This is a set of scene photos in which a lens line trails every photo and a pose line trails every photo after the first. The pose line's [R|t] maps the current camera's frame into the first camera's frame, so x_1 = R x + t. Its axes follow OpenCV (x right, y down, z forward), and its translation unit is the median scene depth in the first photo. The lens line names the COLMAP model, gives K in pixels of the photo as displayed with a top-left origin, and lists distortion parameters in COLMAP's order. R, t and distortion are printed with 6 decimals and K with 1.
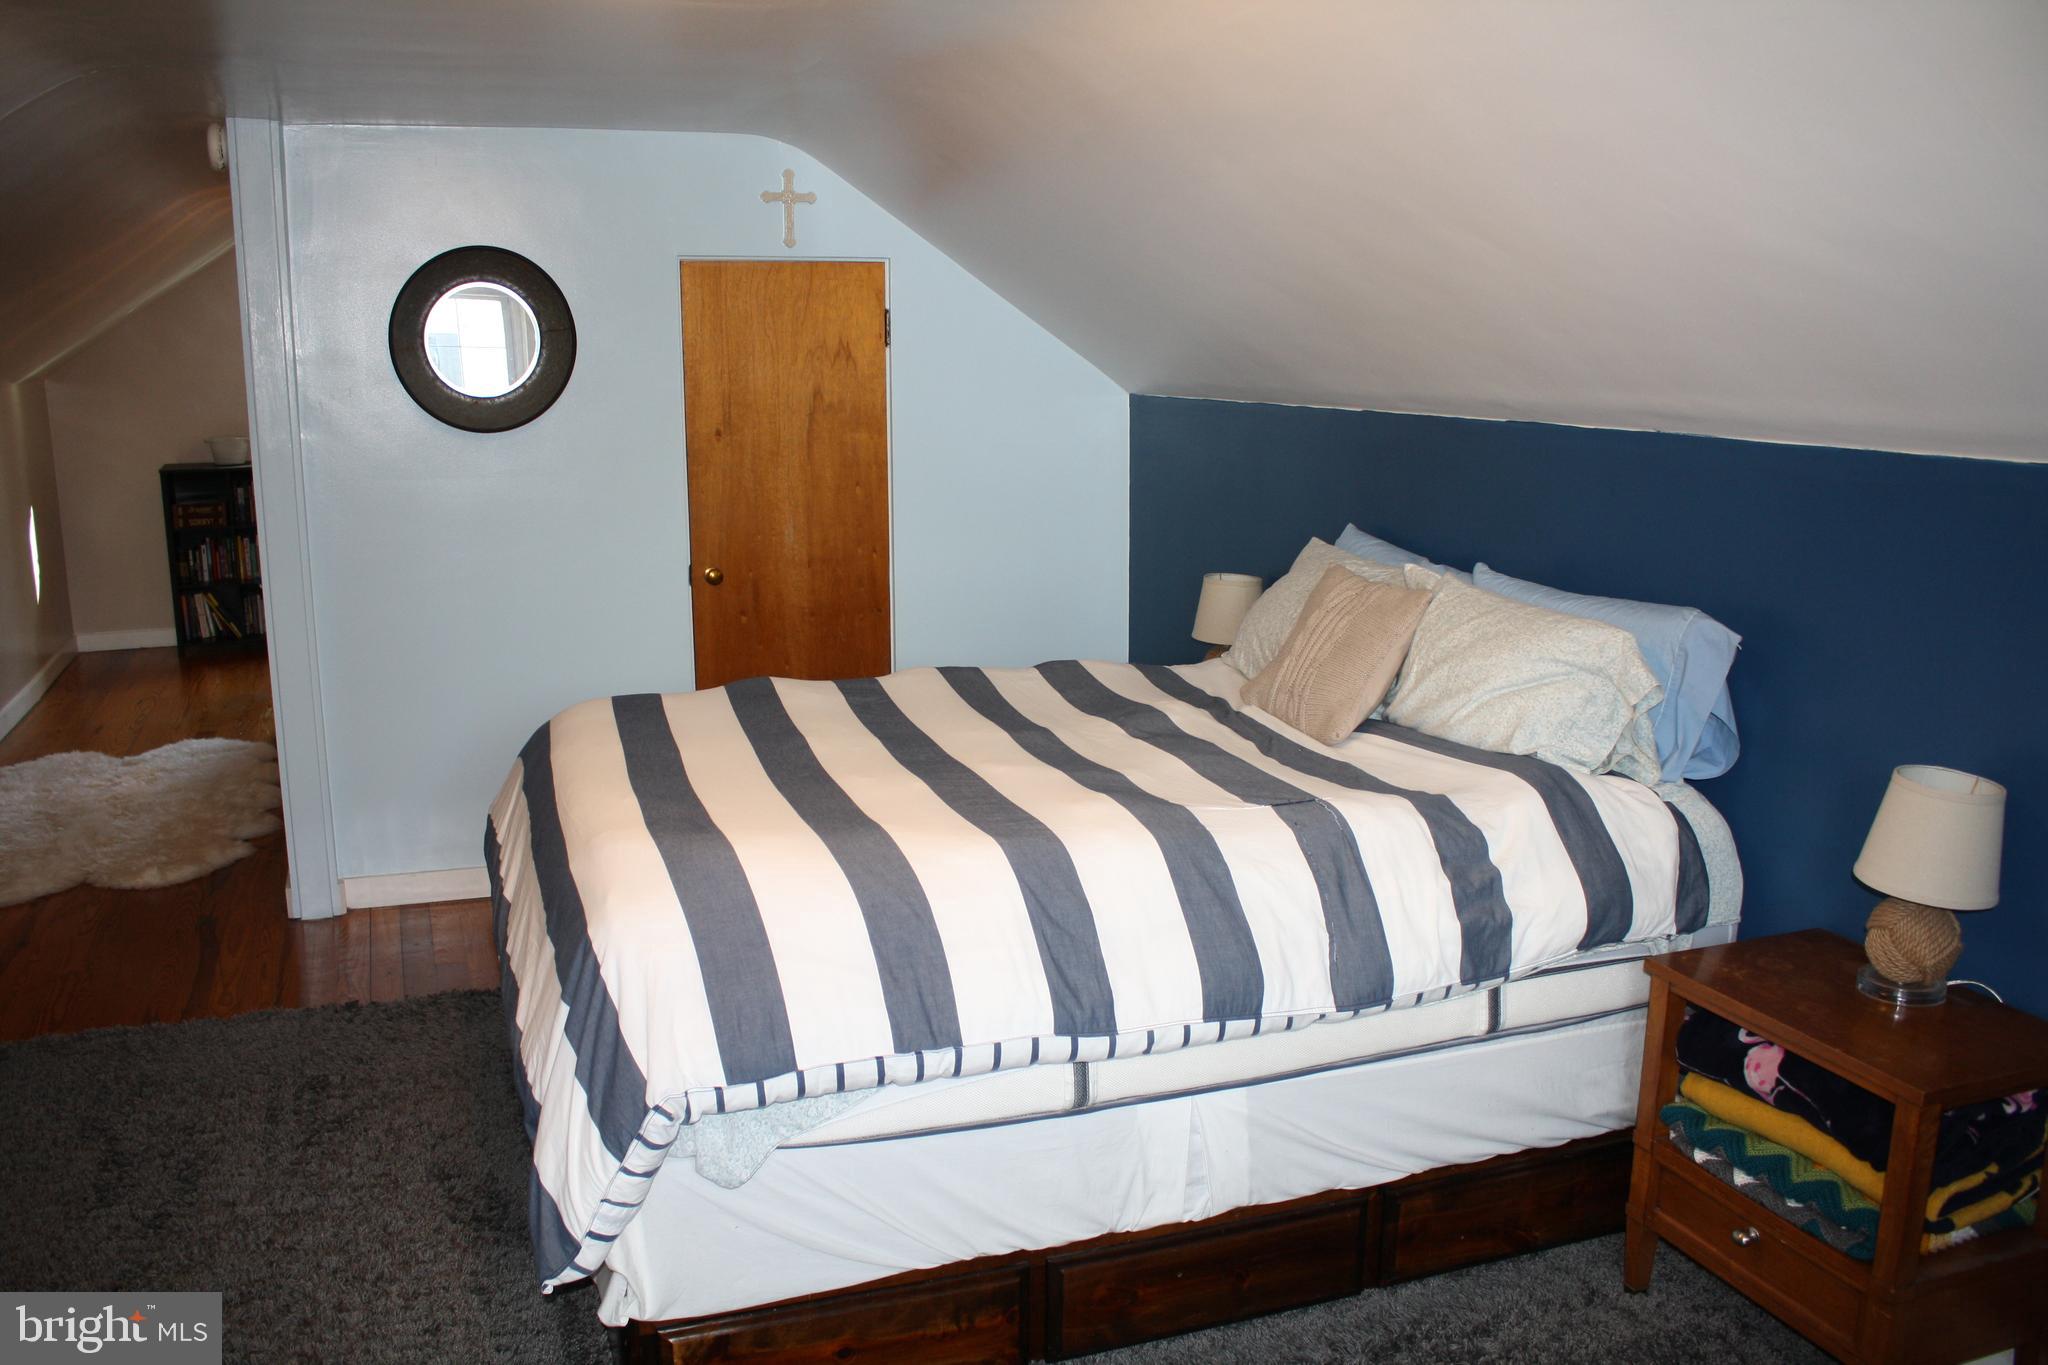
lens RADIAL K [[1703.0, 0, 1016.3], [0, 1703.0, 697.5], [0, 0, 1]] dist [-0.154964, 0.124370]
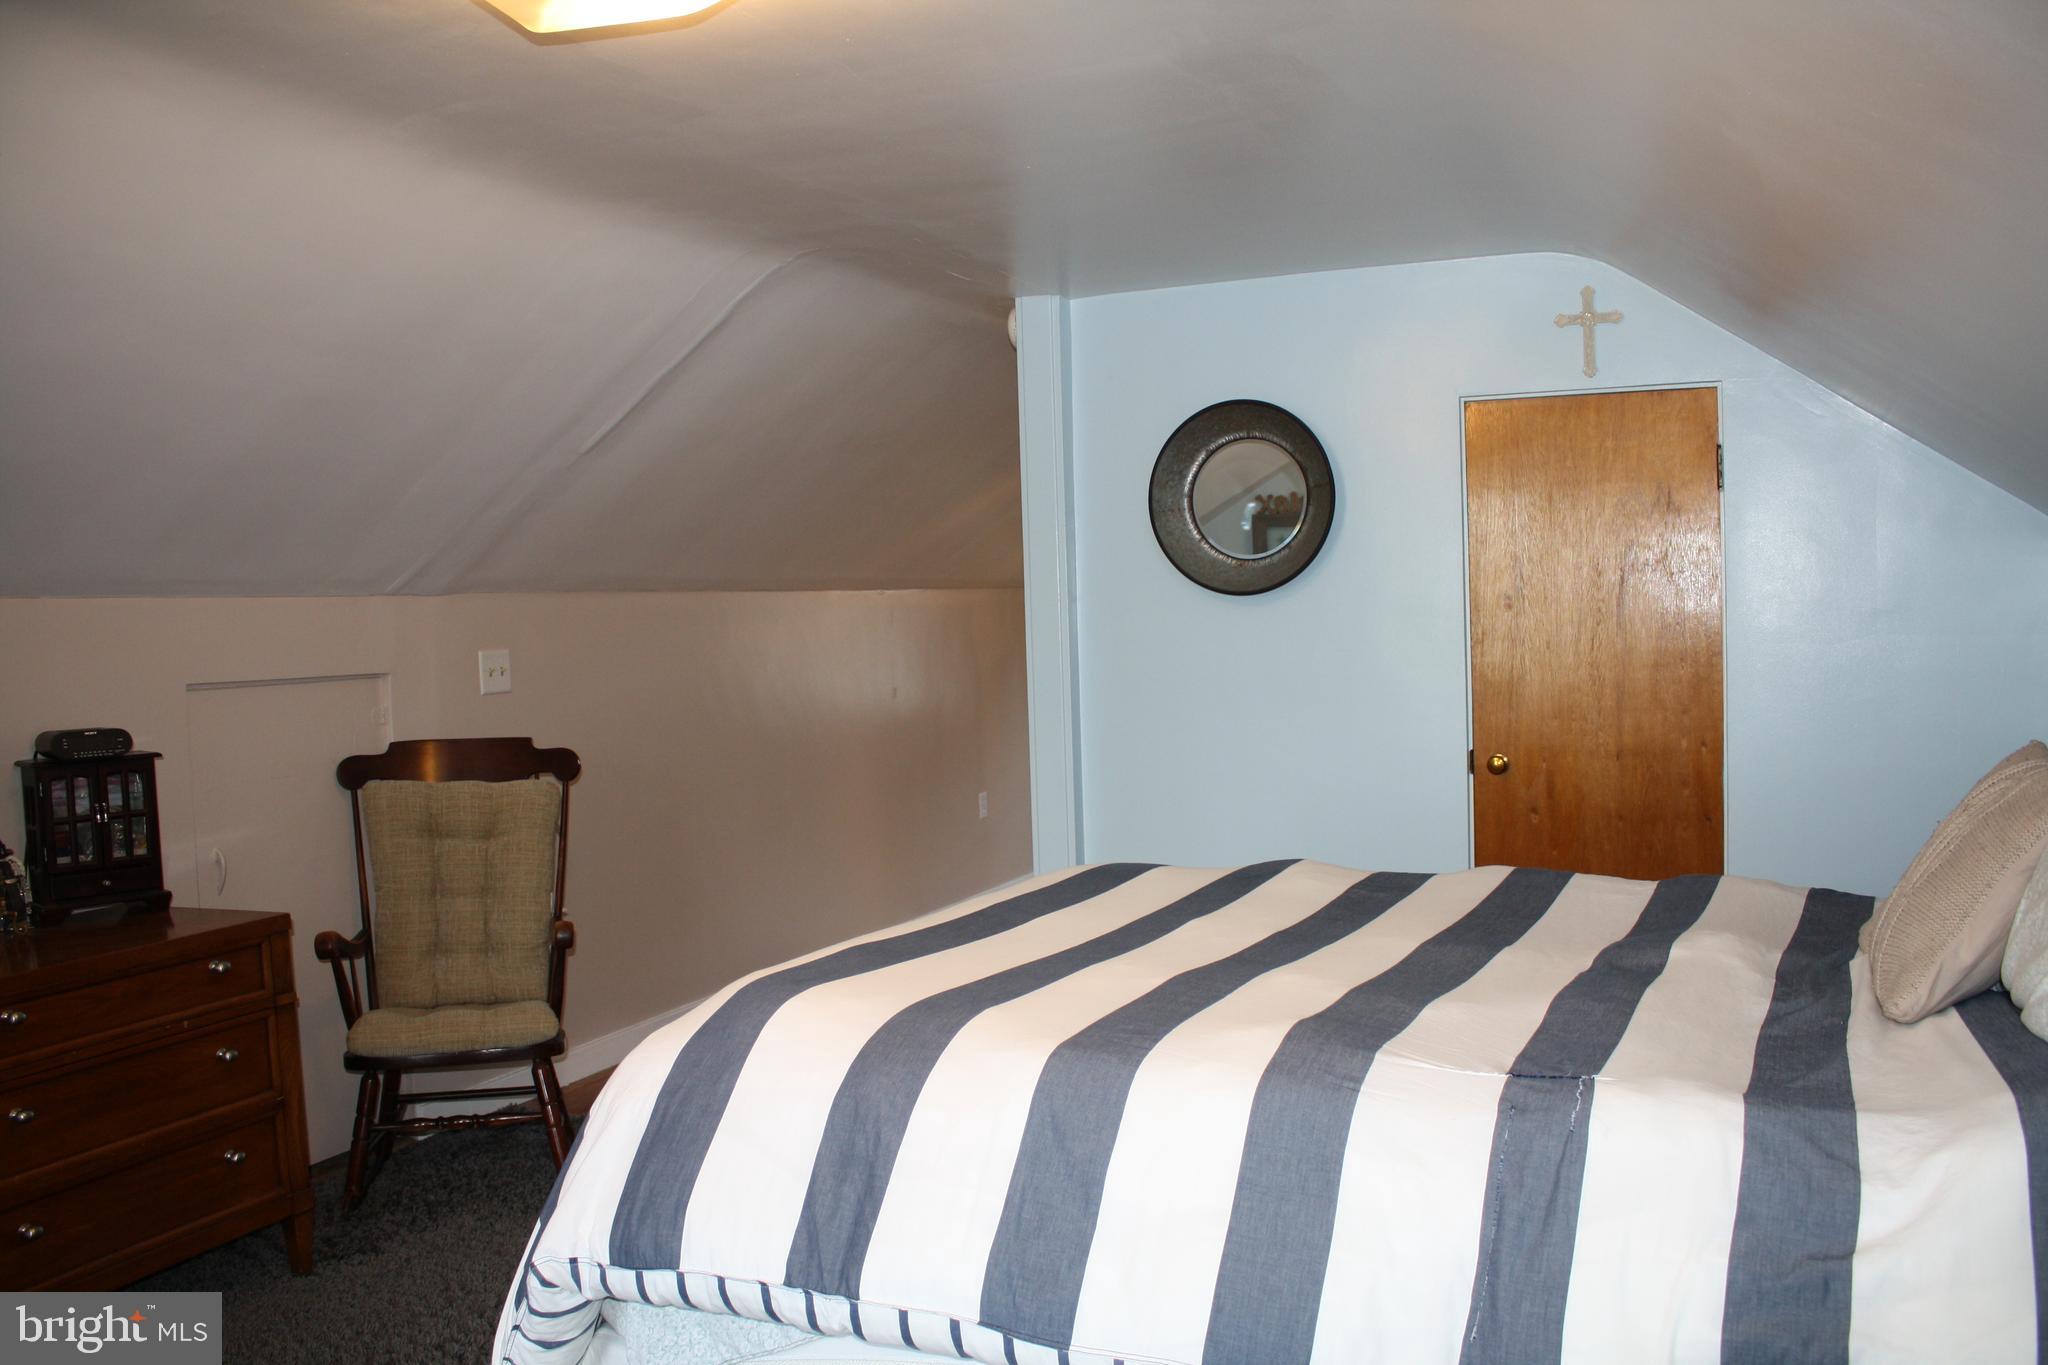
lens RADIAL K [[1703.0, 0, 1016.3], [0, 1703.0, 697.5], [0, 0, 1]] dist [-0.154964, 0.124370]
pose [[0.710298, 0.015766, -0.703725, 0.253601], [-0.115702, 0.988766, -0.094630, 0.003204], [0.694327, 0.148638, 0.704143, 0.237978]]
